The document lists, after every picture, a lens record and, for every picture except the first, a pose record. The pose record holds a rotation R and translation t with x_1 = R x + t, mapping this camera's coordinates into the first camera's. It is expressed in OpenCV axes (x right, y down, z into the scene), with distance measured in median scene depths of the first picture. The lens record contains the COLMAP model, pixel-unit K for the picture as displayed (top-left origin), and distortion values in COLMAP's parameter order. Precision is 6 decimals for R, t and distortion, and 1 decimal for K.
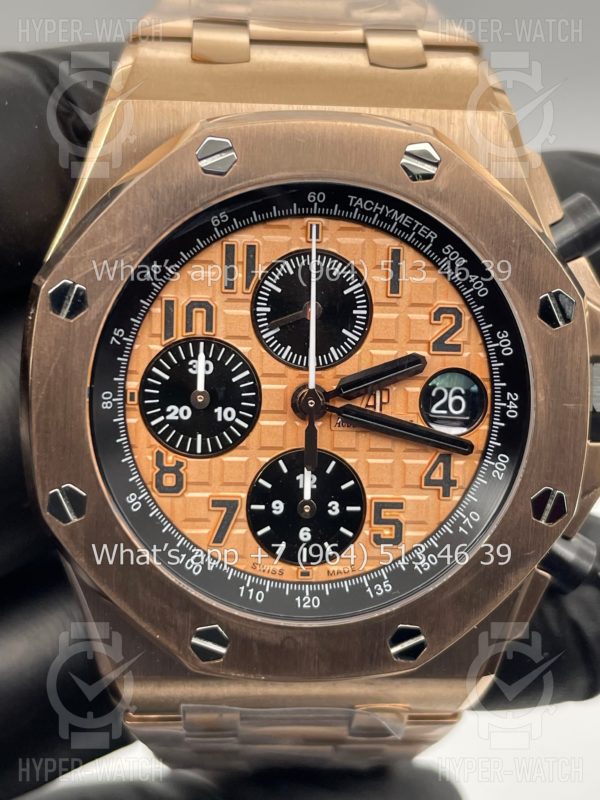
lens RADIAL K [[1240.5, 0, 300.0], [0, 1240.5, 380.1], [0, 0, 1]] dist [0.008984, 0.012497]
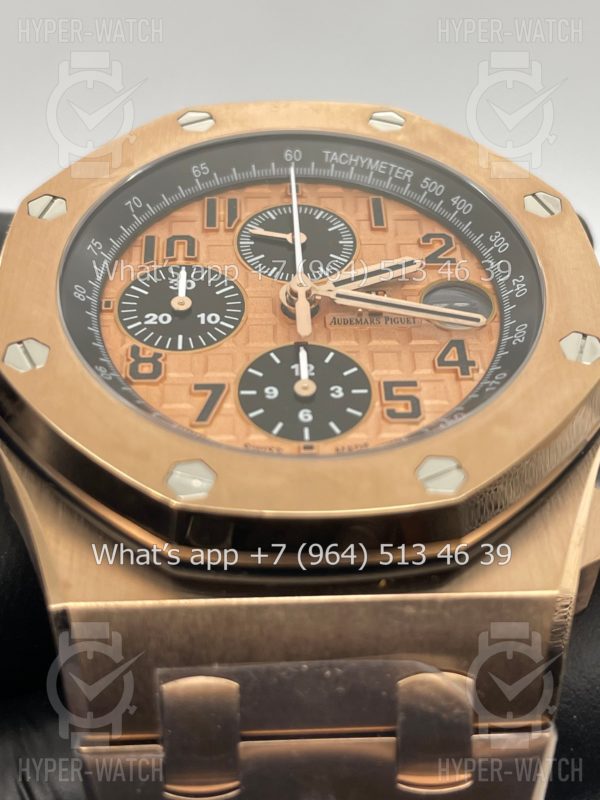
lens RADIAL K [[1280.3, 0, 300.0], [0, 1280.3, 400.0], [0, 0, 1]] dist [0.026859, 0.010343]
pose [[0.996944, -0.077302, 0.011245, -0.008646], [0.060598, 0.674480, -0.735802, 0.765960], [0.049295, 0.734235, 0.677103, 0.409444]]
